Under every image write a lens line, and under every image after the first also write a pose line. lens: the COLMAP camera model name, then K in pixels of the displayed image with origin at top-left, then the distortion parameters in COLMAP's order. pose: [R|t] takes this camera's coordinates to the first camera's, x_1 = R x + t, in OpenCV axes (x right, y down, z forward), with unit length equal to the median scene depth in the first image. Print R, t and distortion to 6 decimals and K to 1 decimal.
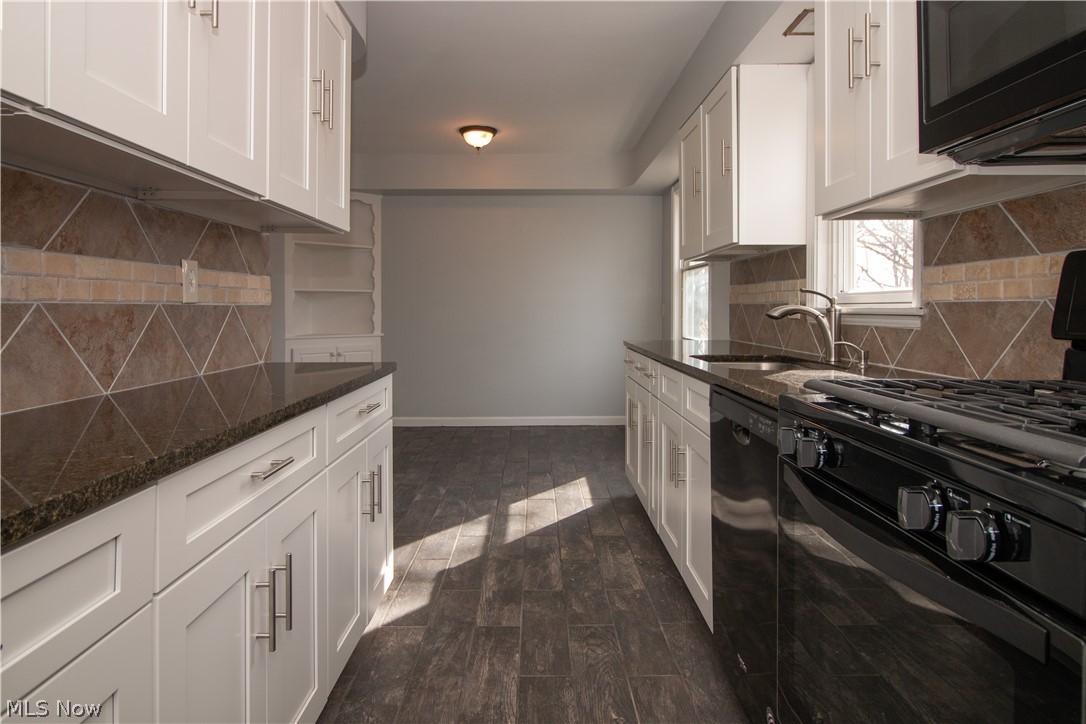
lens RADIAL K [[681.3, 0, 543.0], [0, 681.3, 362.0], [0, 0, 1]] dist [0.001278, 0.000740]
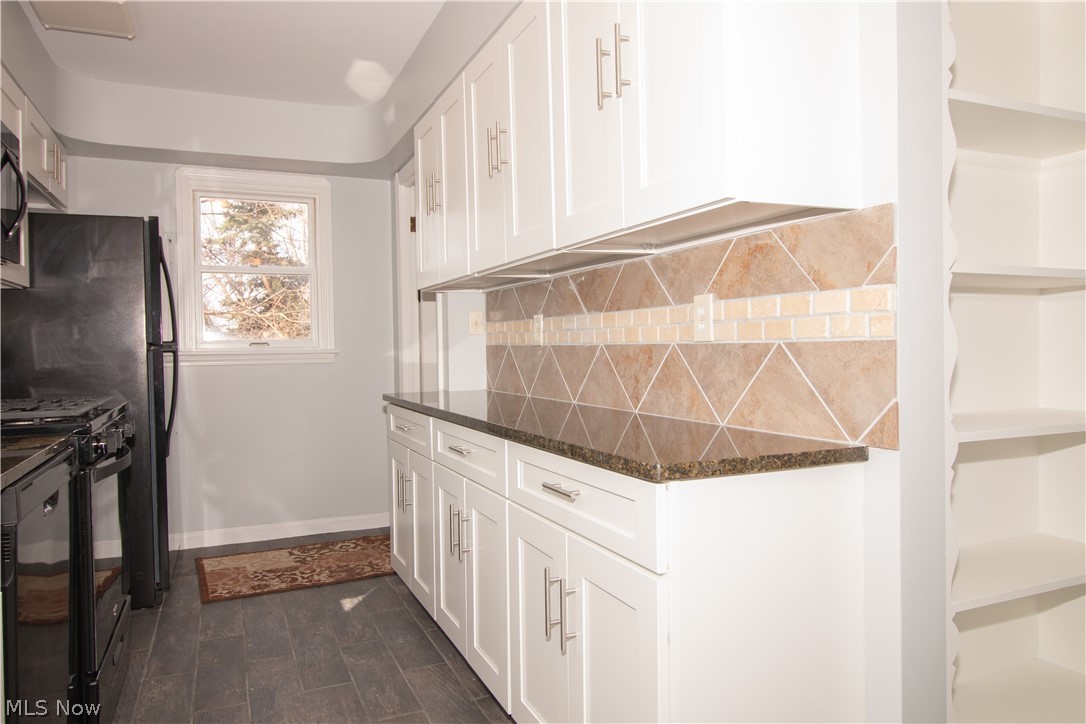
lens RADIAL K [[756.4, 0, 549.4], [0, 756.4, 364.8], [0, 0, 1]] dist [0.000805, 0.002351]
pose [[-0.920281, 0.016551, -0.390908, 0.078657], [-0.022889, 0.995116, 0.096018, -0.168038], [0.390588, 0.097311, -0.915408, 2.098975]]
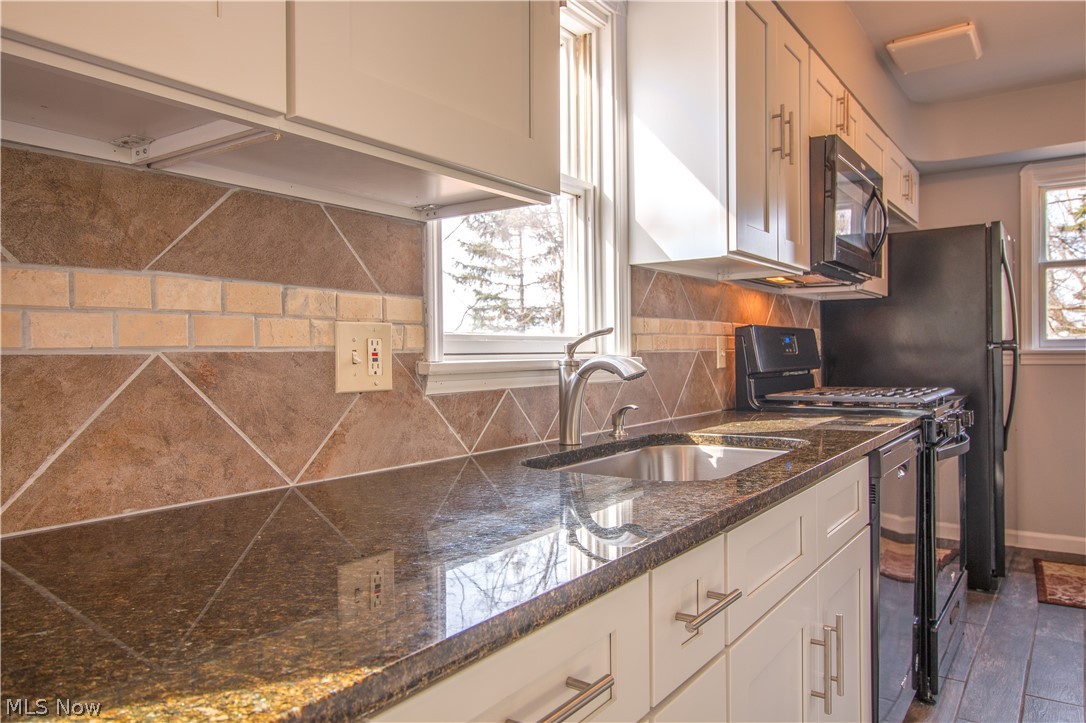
lens RADIAL K [[756.4, 0, 549.4], [0, 756.4, 364.3], [0, 0, 1]] dist [0.000805, 0.002351]
pose [[-0.816903, 0.002054, 0.576771, 0.004441], [0.057342, 0.995329, 0.077672, -0.203160], [-0.573917, 0.096523, -0.813205, 2.624774]]
